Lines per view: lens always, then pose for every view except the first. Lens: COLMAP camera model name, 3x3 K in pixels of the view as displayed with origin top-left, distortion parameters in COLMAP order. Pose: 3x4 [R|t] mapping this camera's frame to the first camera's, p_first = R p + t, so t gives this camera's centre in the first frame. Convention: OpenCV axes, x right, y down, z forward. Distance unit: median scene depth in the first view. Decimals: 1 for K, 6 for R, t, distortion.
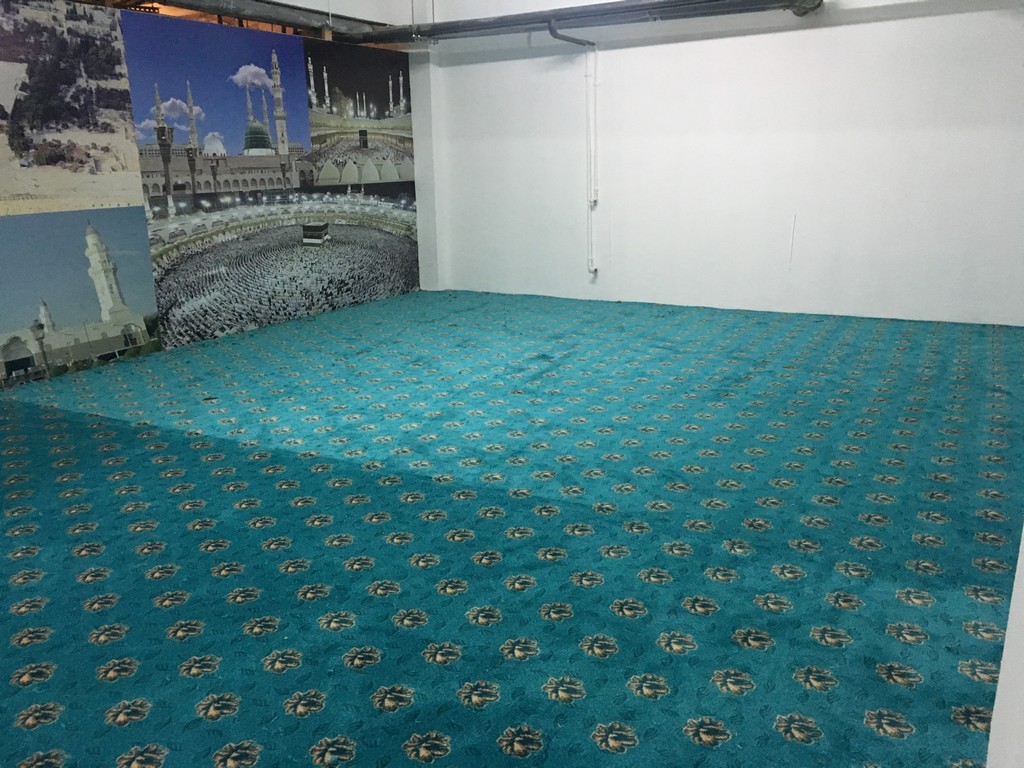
lens RADIAL K [[874.7, 0, 512.0], [0, 874.7, 384.0], [0, 0, 1]] dist [0.100078, -0.123769]
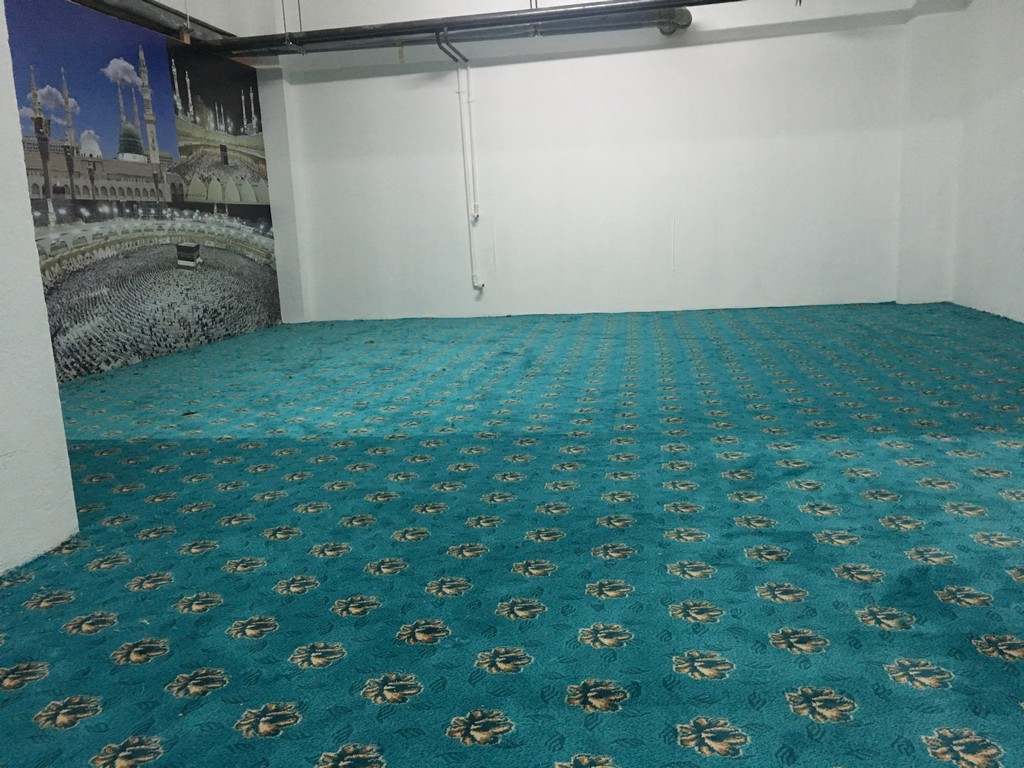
lens RADIAL K [[874.7, 0, 512.0], [0, 874.7, 384.0], [0, 0, 1]] dist [0.100078, -0.123769]
pose [[0.937642, -0.087613, 0.336381, -0.258091], [0.118082, 0.990450, -0.071176, 0.064961], [-0.326932, 0.106458, 0.939032, 0.087877]]
